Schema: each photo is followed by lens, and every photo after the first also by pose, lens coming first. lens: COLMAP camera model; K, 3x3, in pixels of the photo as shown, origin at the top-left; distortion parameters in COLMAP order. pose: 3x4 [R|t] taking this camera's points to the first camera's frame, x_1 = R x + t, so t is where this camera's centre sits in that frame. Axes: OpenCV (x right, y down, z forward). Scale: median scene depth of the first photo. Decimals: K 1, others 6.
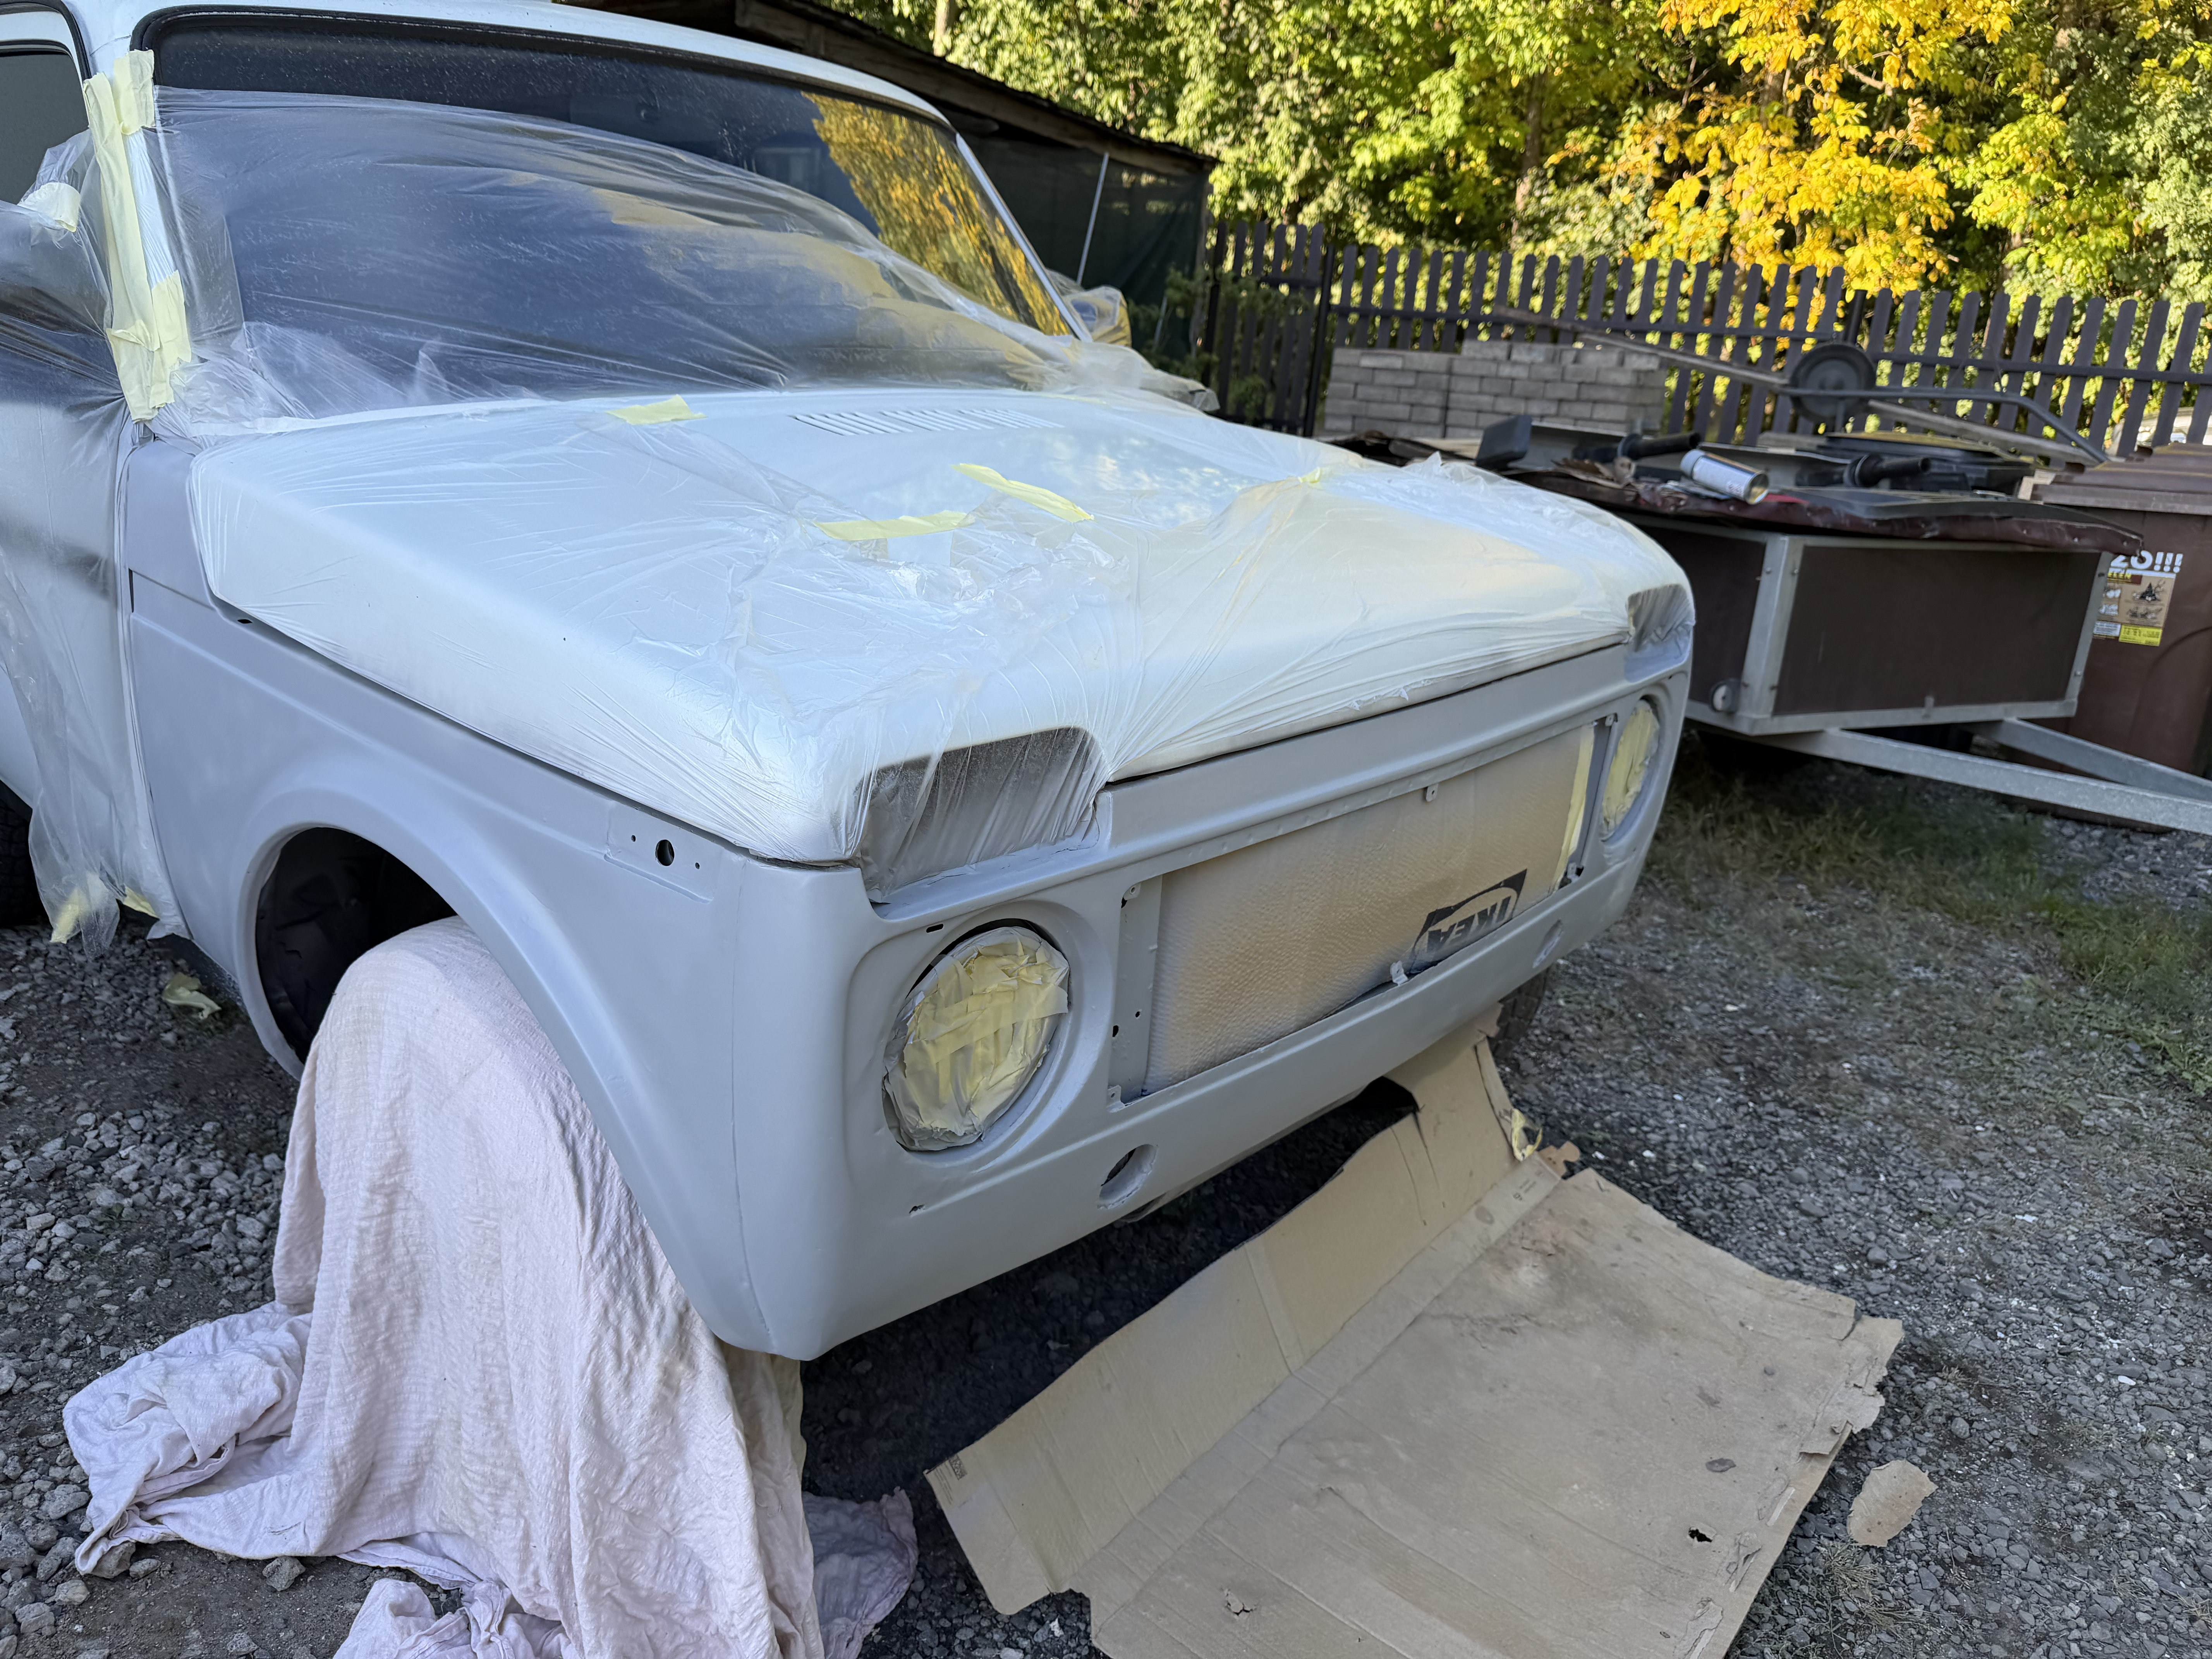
lens RADIAL K [[1540.4, 0, 1103.1], [0, 1540.4, 825.2], [0, 0, 1]] dist [0.012046, -0.019706]
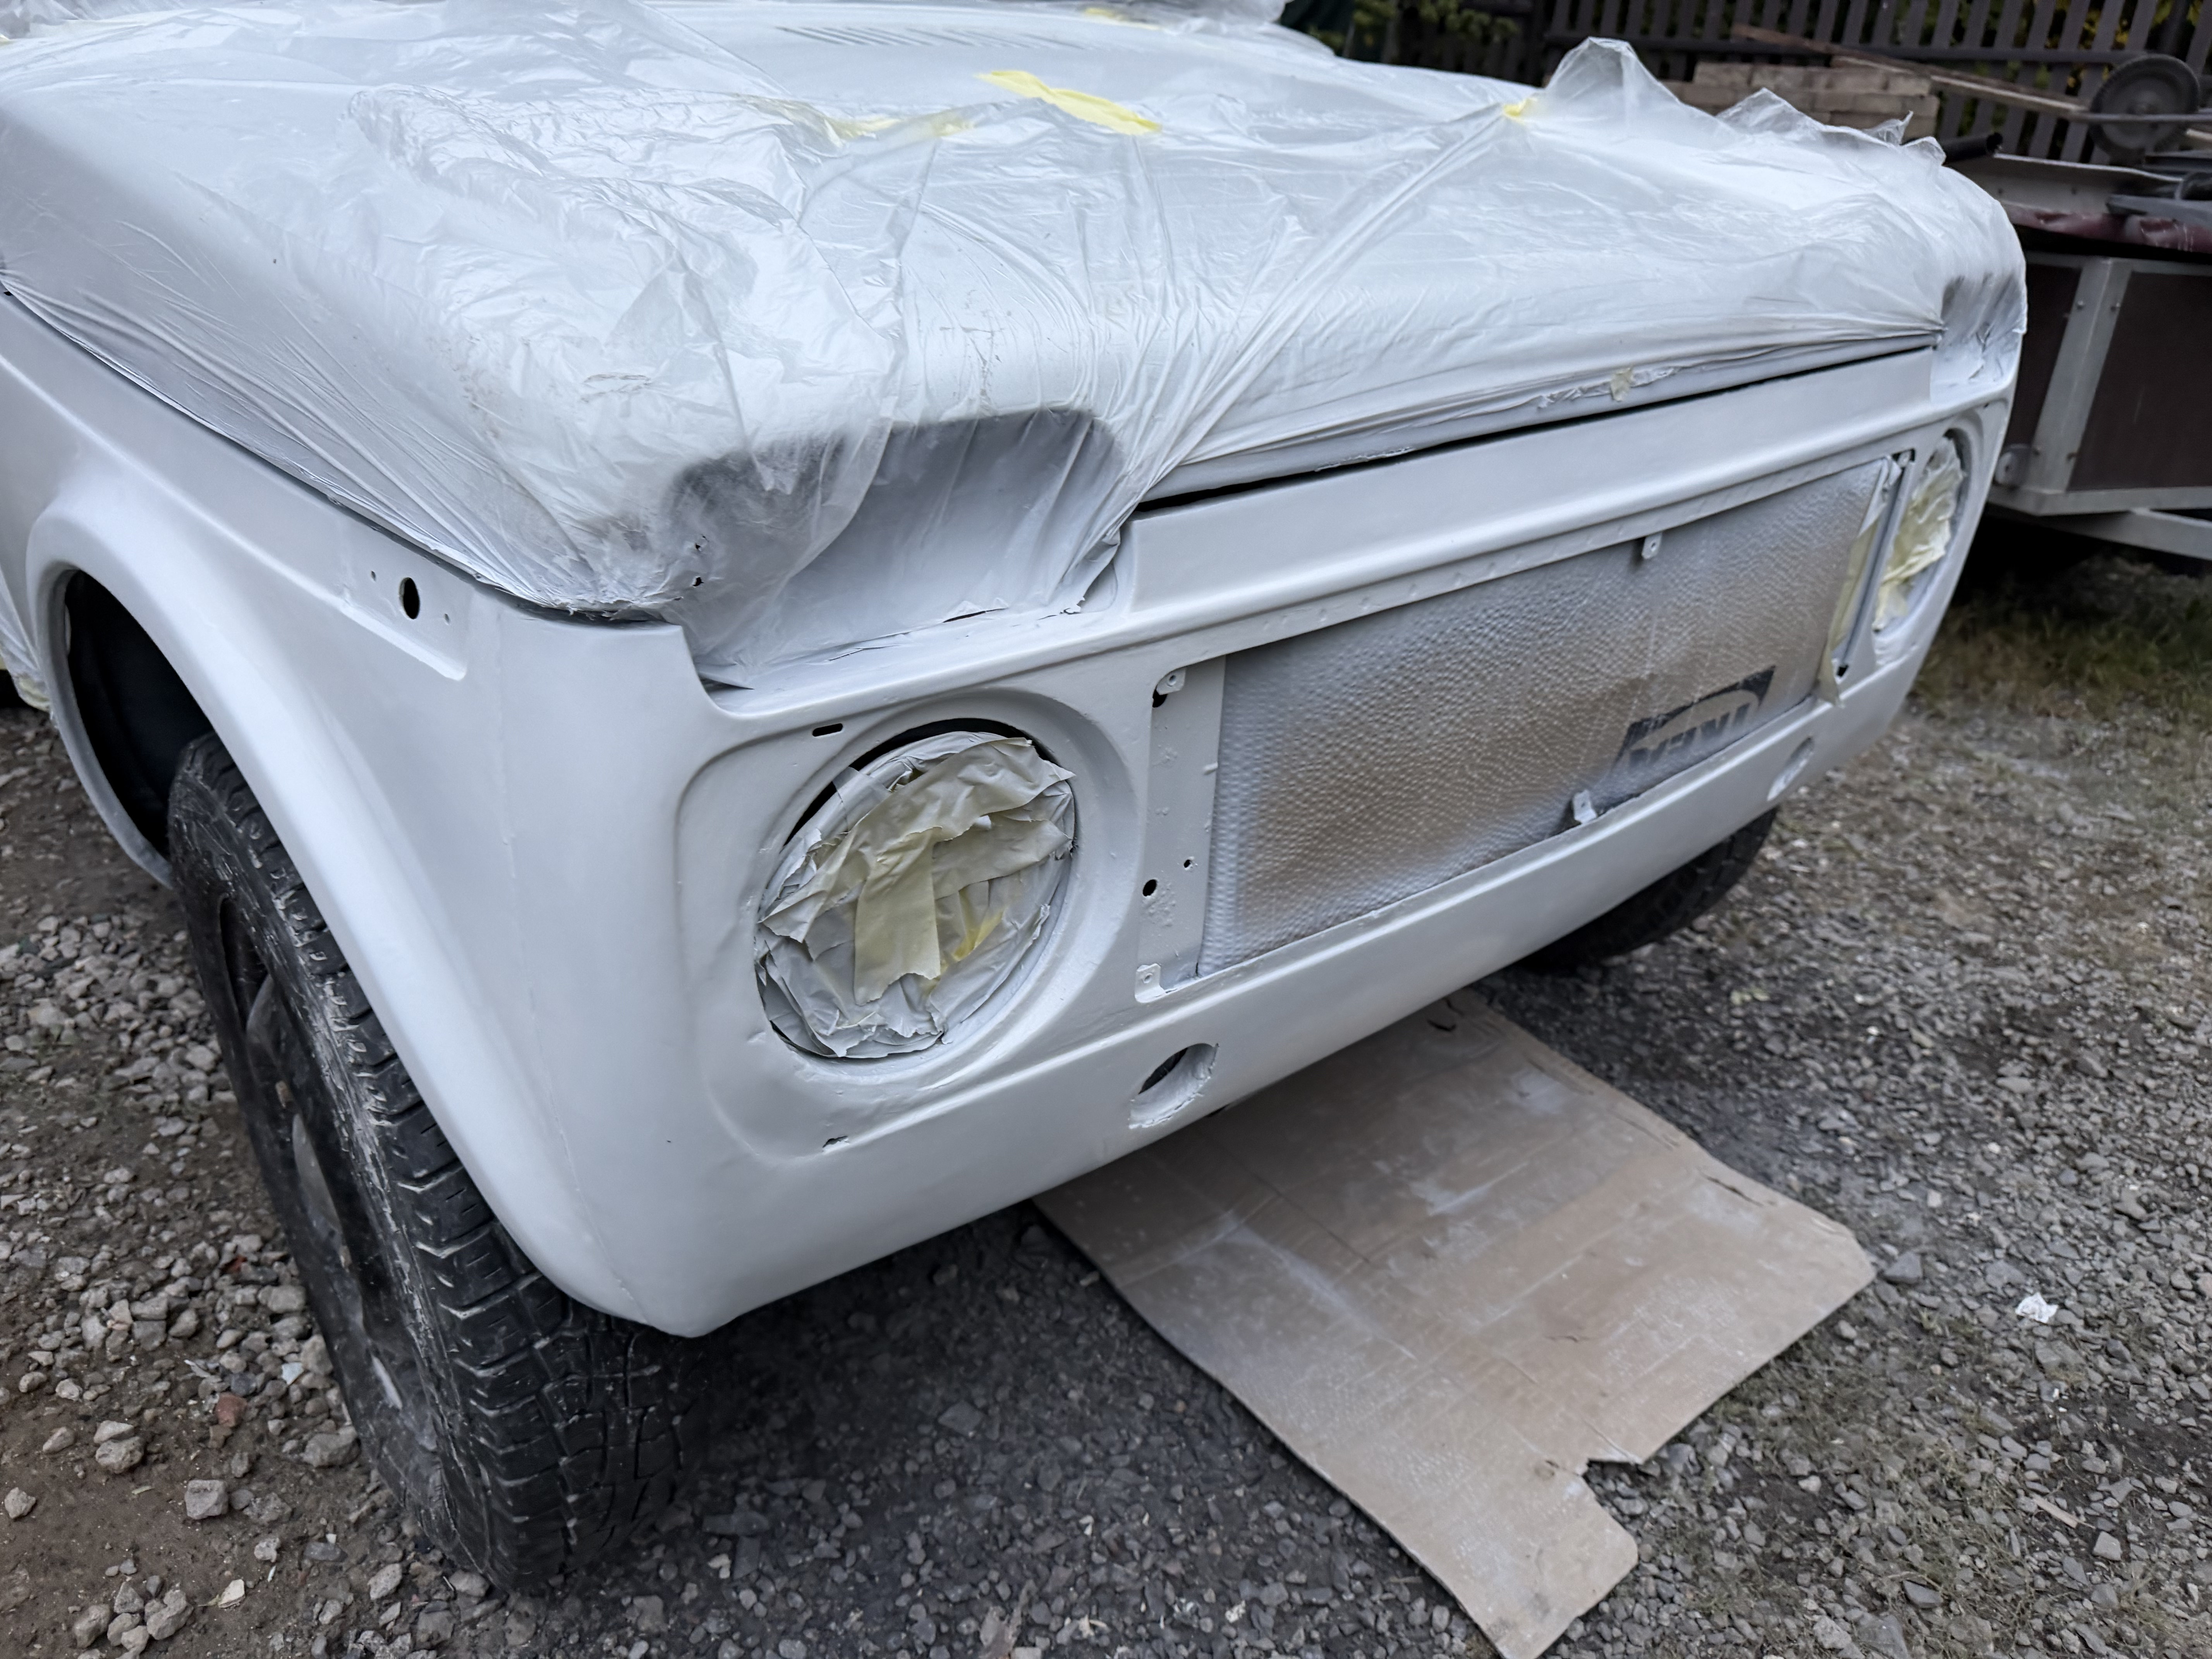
lens RADIAL K [[1540.4, 0, 1109.5], [0, 1540.4, 839.2], [0, 0, 1]] dist [0.012046, -0.019706]
pose [[0.994150, 0.029894, -0.103784, 0.038374], [-0.015523, 0.990503, 0.136612, 0.013115], [0.106882, -0.134202, 0.985173, 0.212871]]
